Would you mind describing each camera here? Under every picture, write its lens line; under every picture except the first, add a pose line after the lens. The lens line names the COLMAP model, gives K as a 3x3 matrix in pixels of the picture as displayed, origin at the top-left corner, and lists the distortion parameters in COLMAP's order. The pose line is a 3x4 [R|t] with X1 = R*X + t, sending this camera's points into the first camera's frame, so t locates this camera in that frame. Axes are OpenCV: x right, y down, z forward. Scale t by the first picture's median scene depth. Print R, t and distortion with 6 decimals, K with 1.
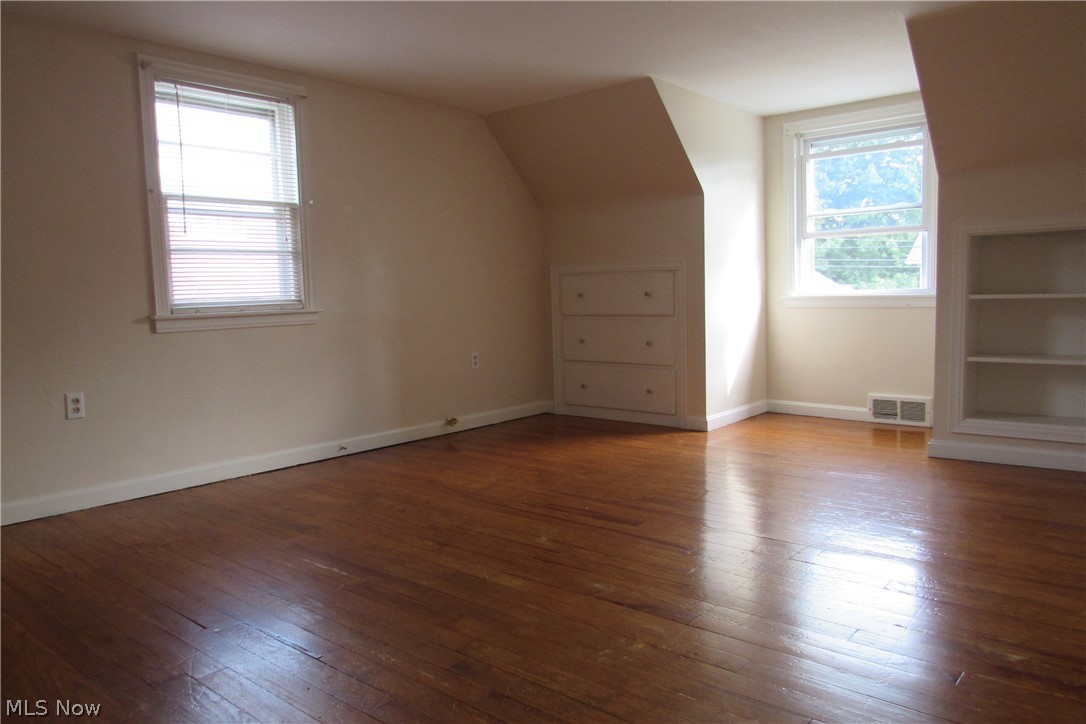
lens RADIAL K [[772.3, 0, 538.0], [0, 772.3, 365.5], [0, 0, 1]] dist [-0.024224, 0.001859]
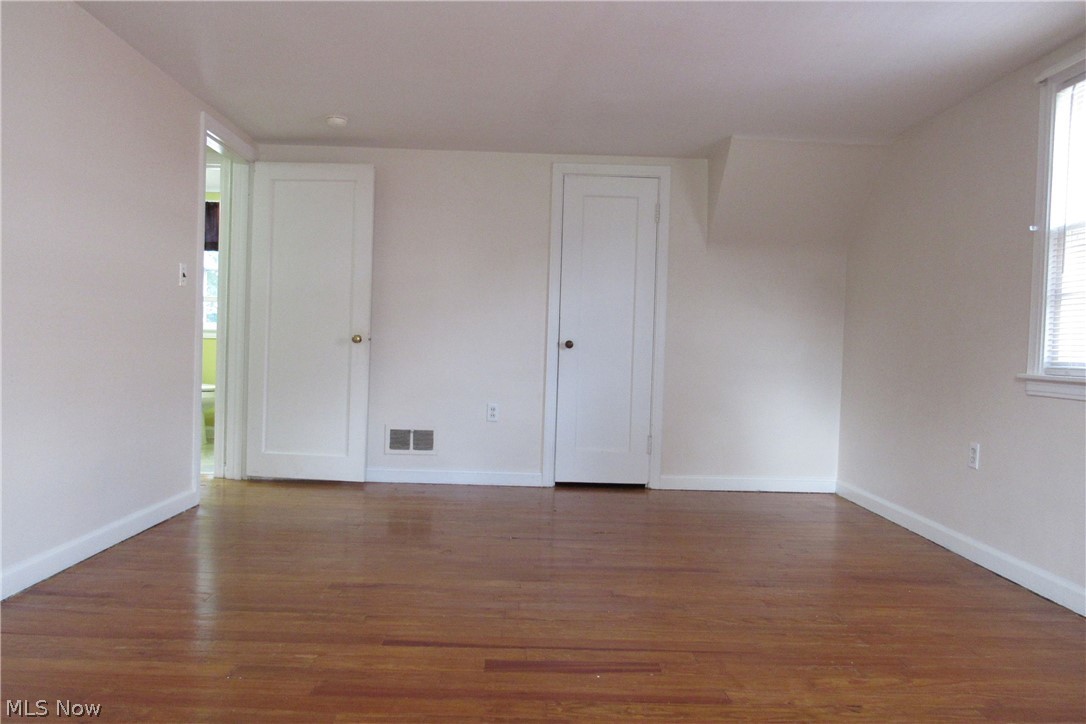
lens RADIAL K [[772.3, 0, 538.0], [0, 772.3, 365.5], [0, 0, 1]] dist [-0.024224, 0.001859]
pose [[-0.745912, 0.021910, -0.665684, 0.611302], [-0.078260, 0.989652, 0.120265, -0.172583], [0.661431, 0.141804, -0.736479, 1.631824]]
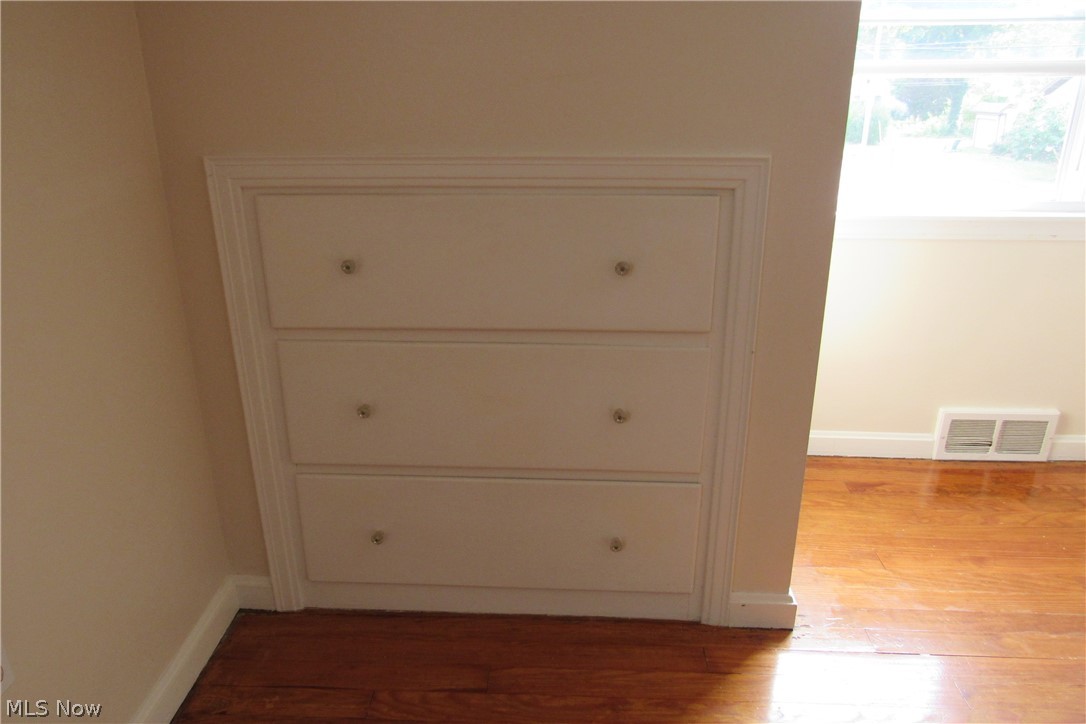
lens RADIAL K [[772.3, 0, 538.0], [0, 772.3, 365.5], [0, 0, 1]] dist [-0.024224, 0.001859]
pose [[0.804306, -0.191236, 0.562601, -0.062158], [0.048665, 0.964817, 0.258381, -0.133363], [-0.592219, -0.180438, 0.785315, 0.760436]]
